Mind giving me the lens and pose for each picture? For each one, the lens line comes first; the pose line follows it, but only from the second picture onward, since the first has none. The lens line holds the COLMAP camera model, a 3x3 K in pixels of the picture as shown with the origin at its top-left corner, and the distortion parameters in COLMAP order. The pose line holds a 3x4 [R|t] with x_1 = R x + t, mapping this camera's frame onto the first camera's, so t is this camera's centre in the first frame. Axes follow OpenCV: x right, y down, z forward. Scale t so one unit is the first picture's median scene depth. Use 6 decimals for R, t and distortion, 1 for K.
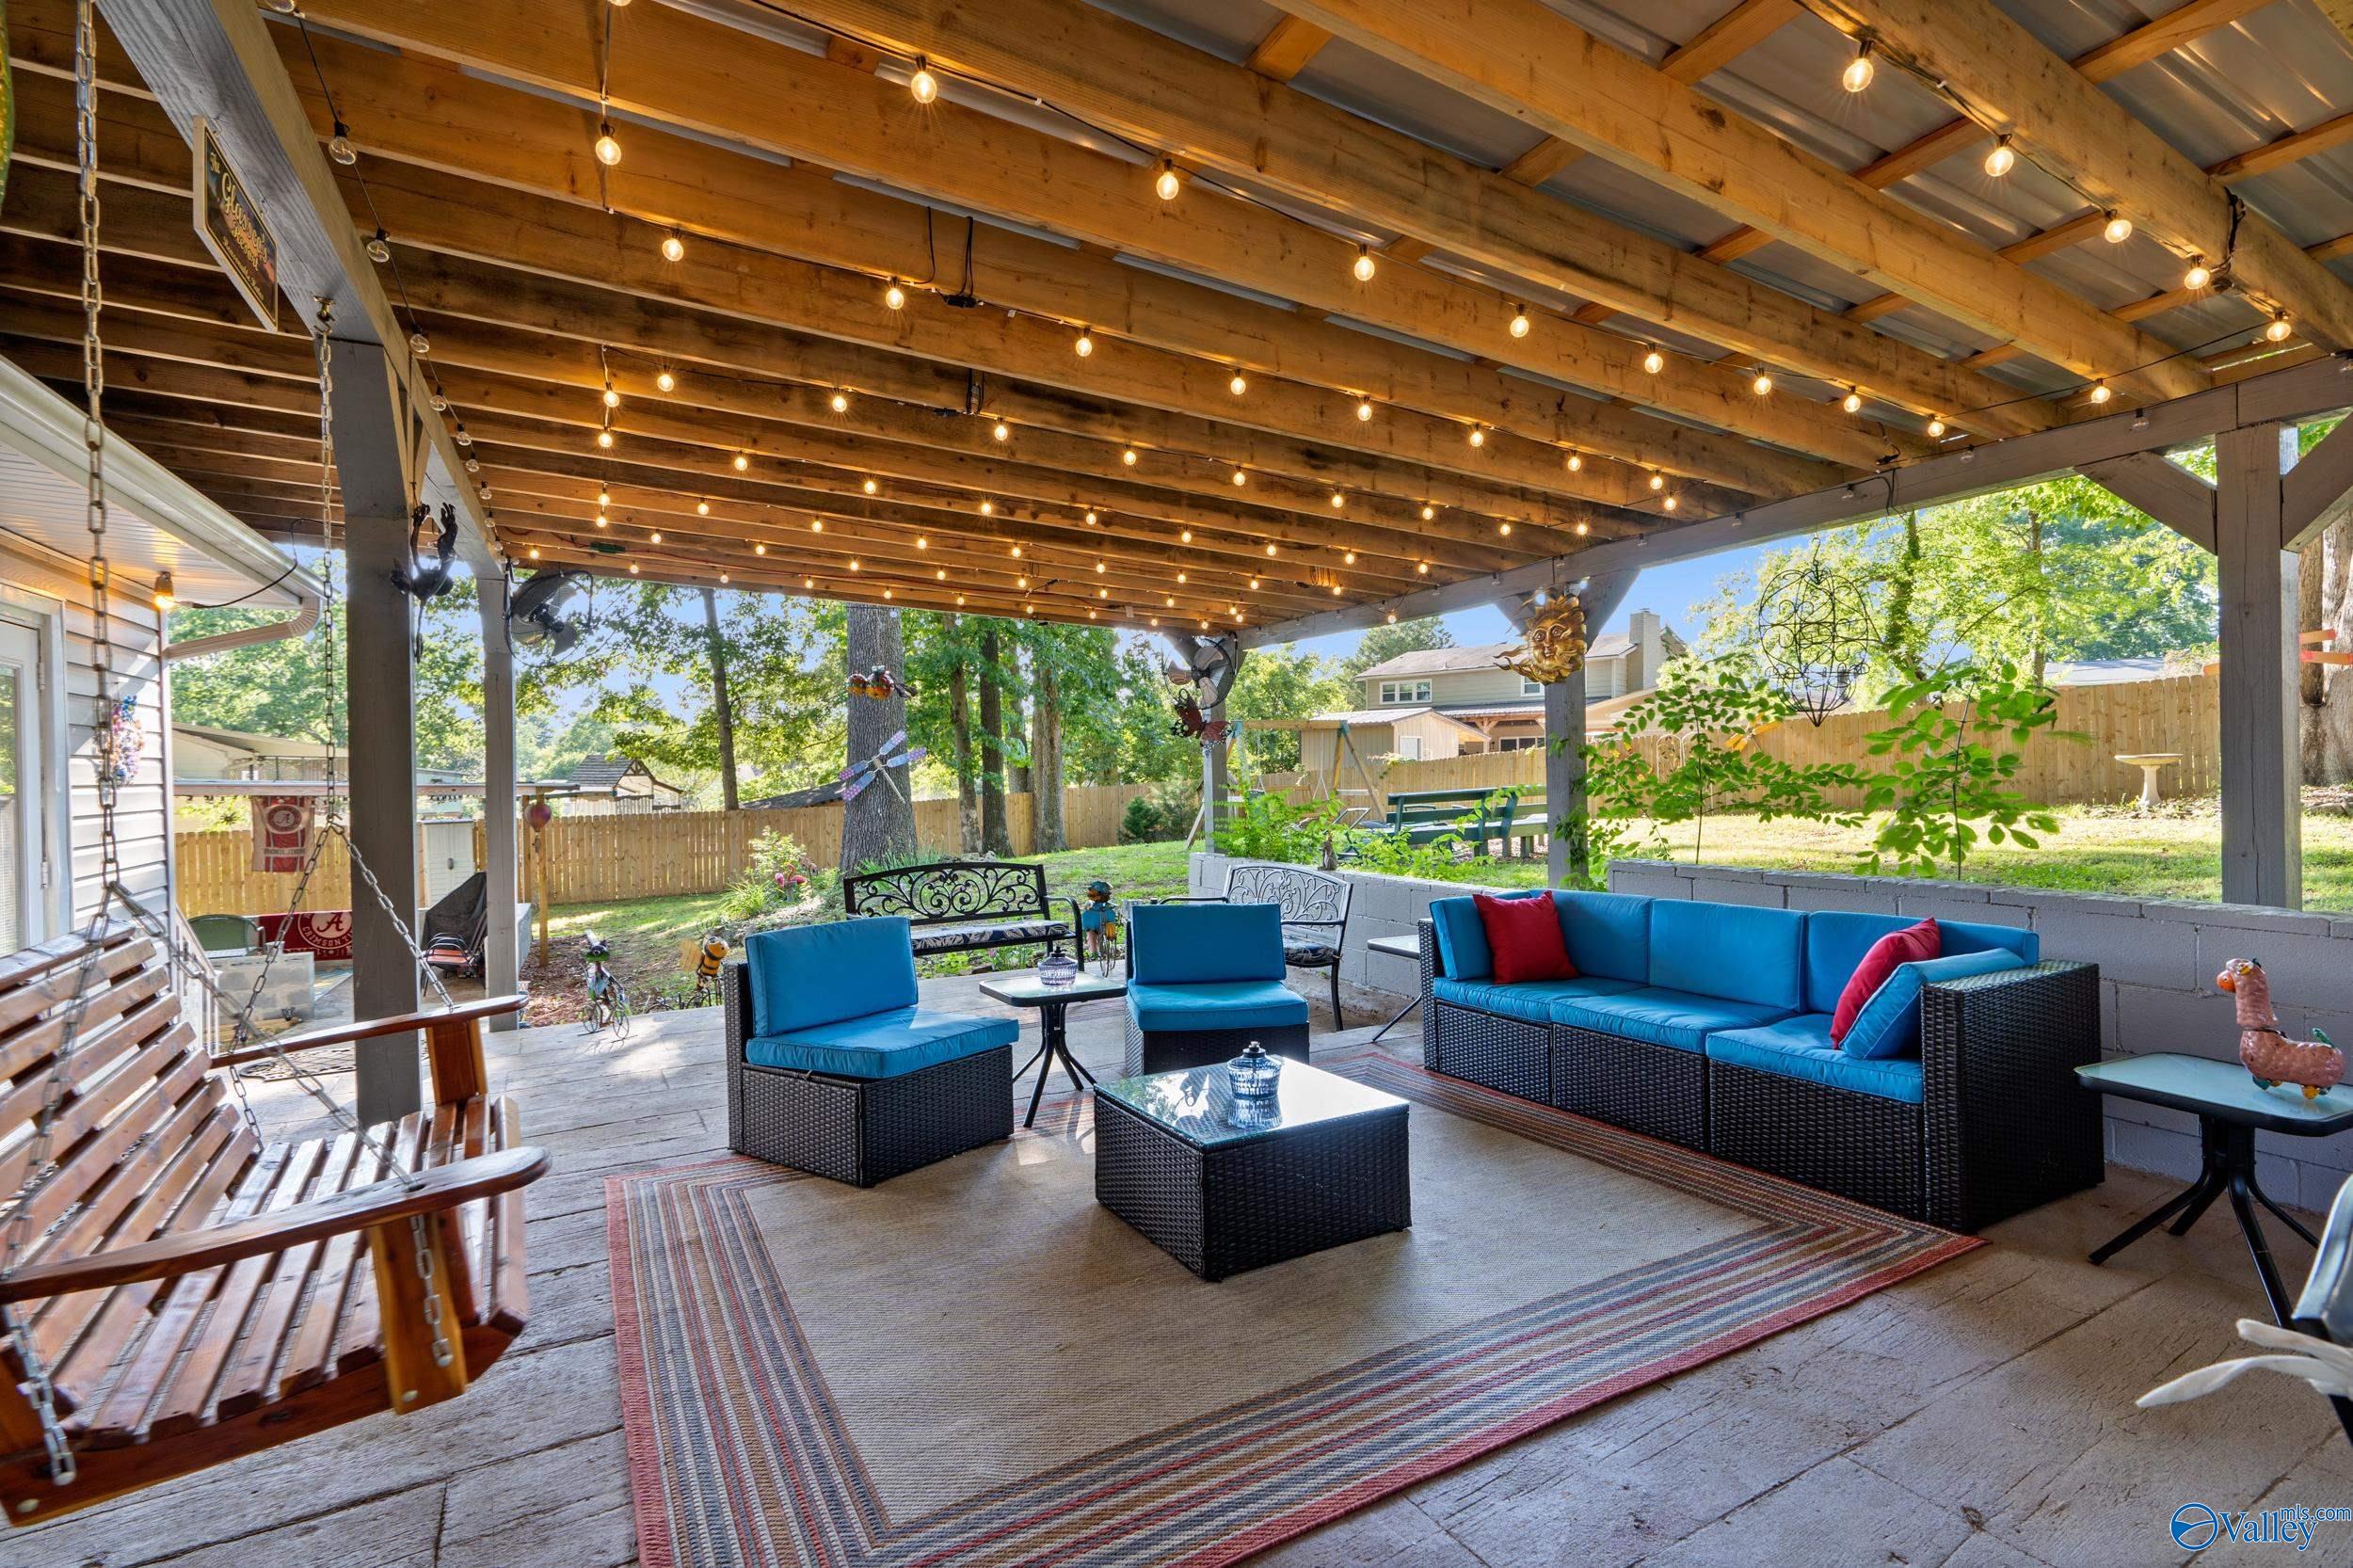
lens RADIAL K [[1084.1, 0, 1178.8], [0, 1084.1, 785.5], [0, 0, 1]] dist [0.001240, 0.000853]
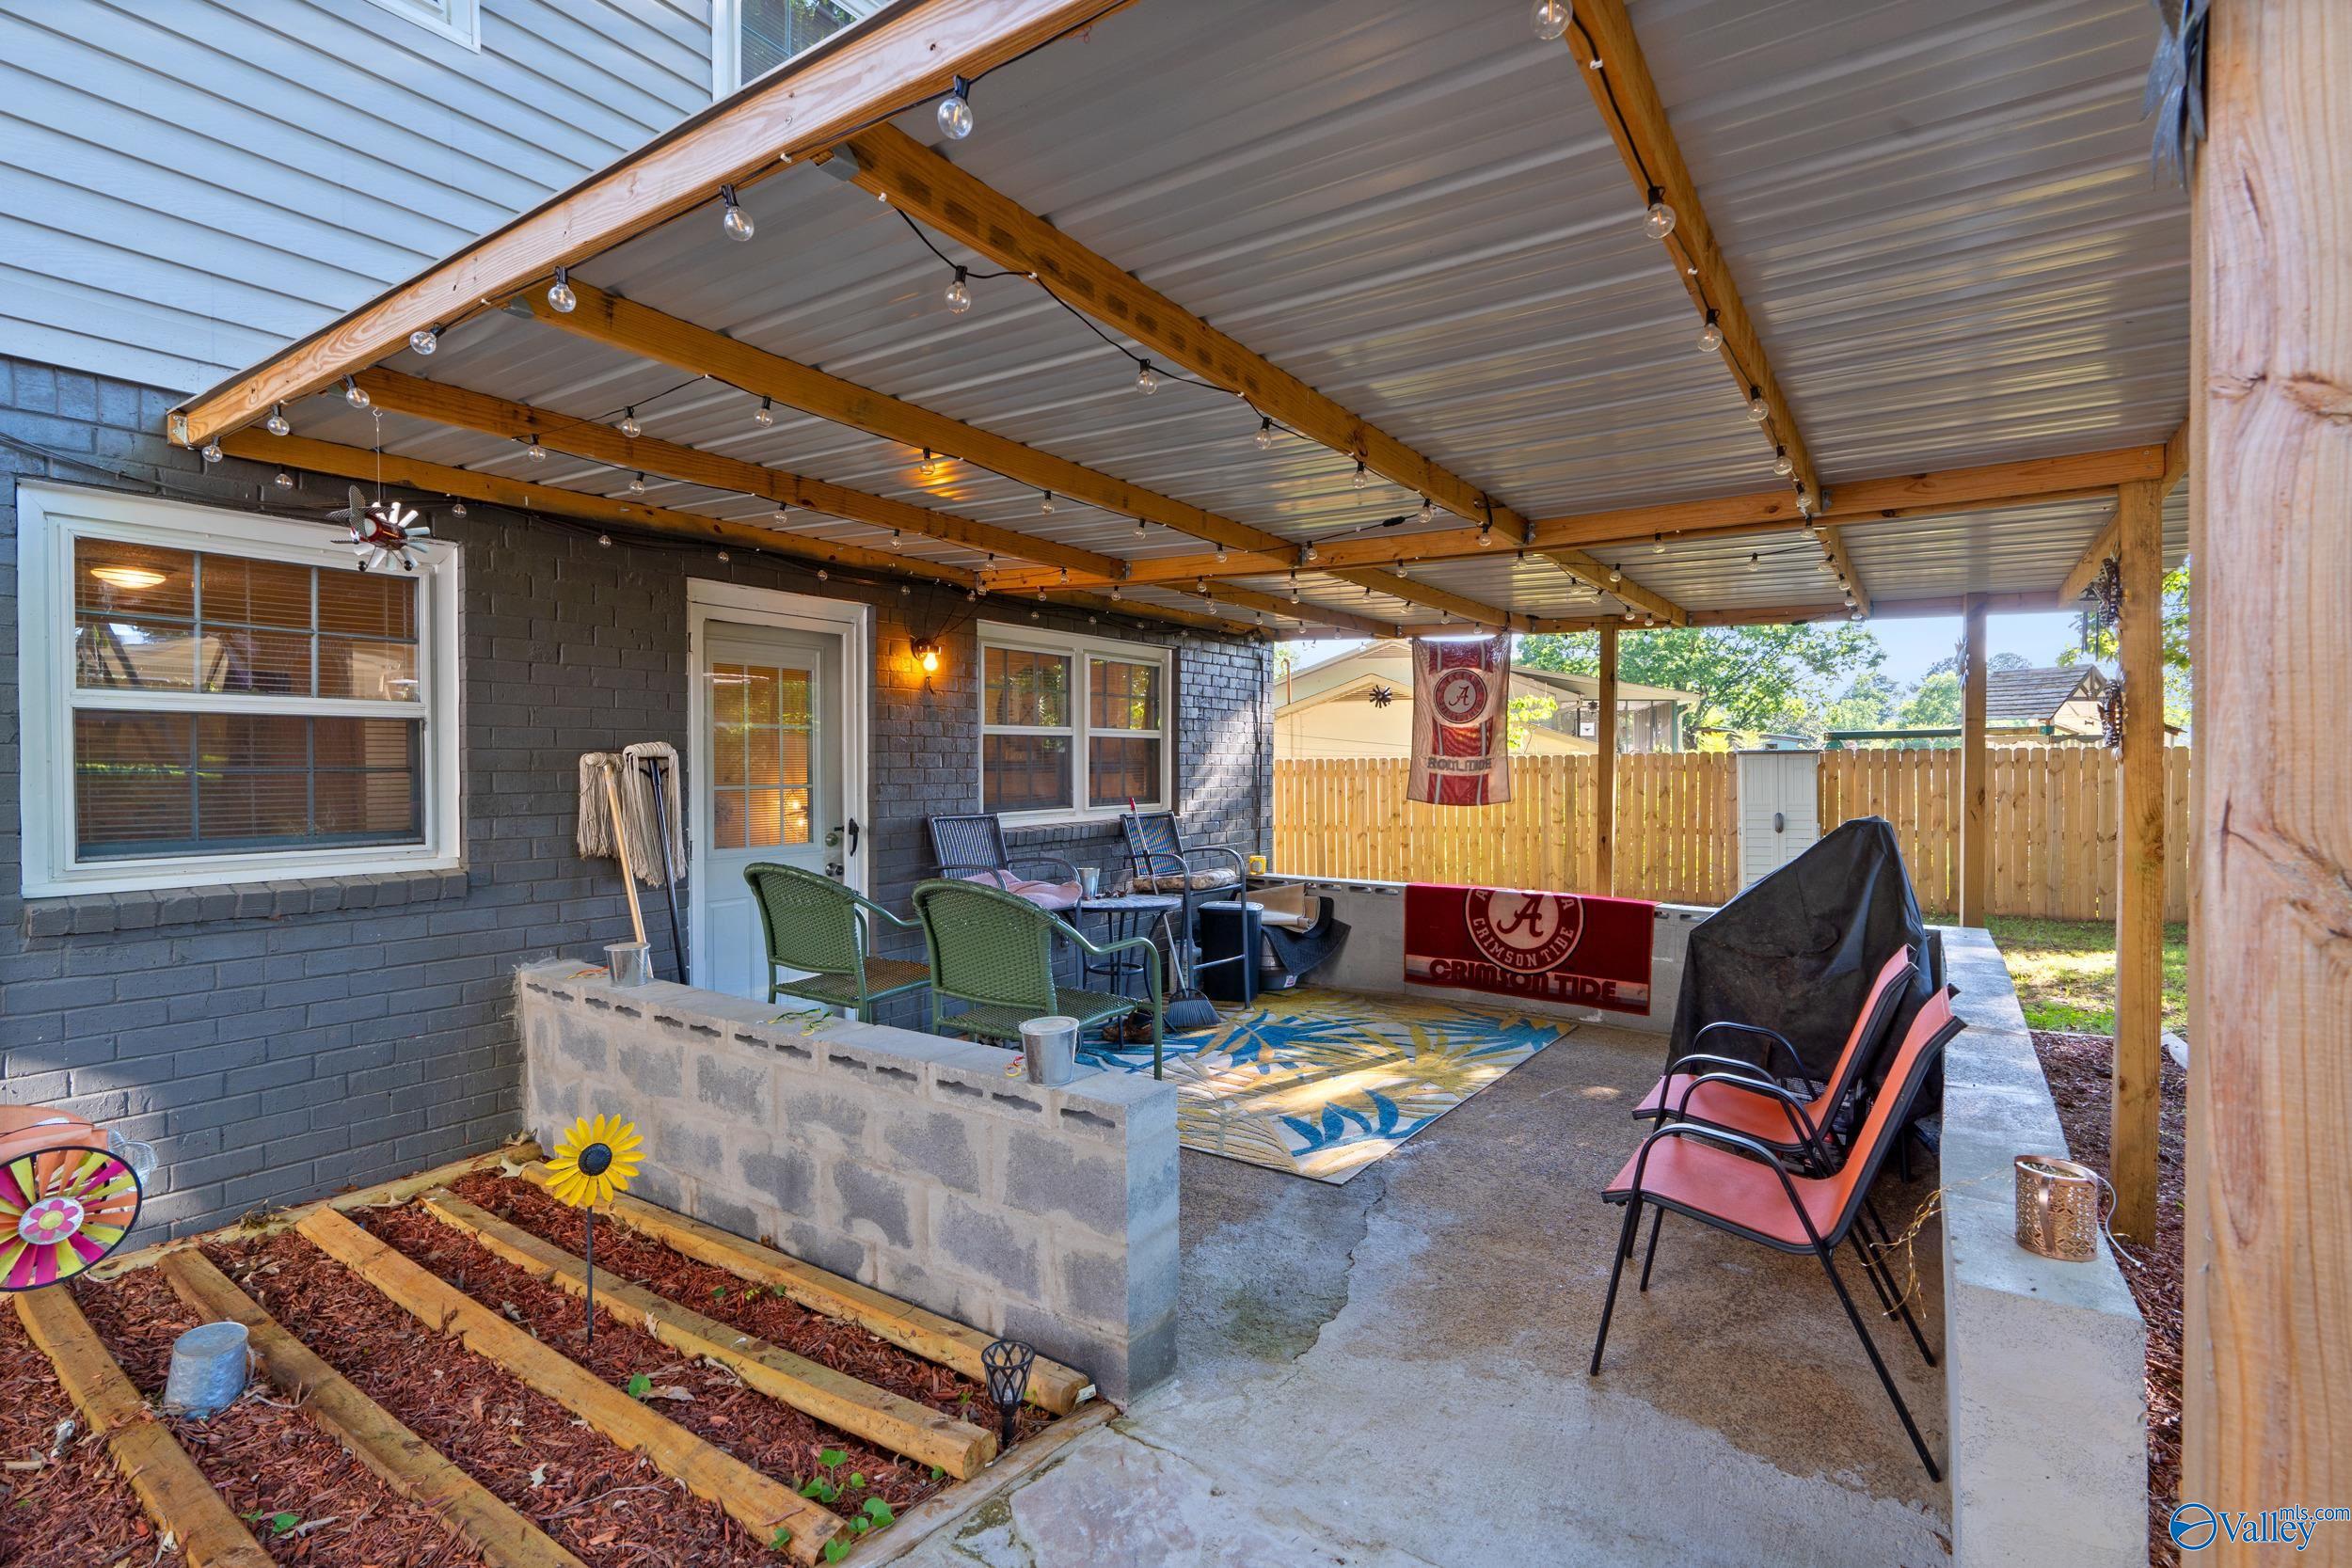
lens RADIAL K [[1083.6, 0, 1170.6], [0, 1083.6, 775.9], [0, 0, 1]] dist [0.001240, 0.000853]
pose [[0.445720, 0.021310, -0.894919, -0.430722], [-0.012089, 0.999769, 0.017785, 0.059339], [0.895091, 0.002892, 0.445874, 0.652976]]
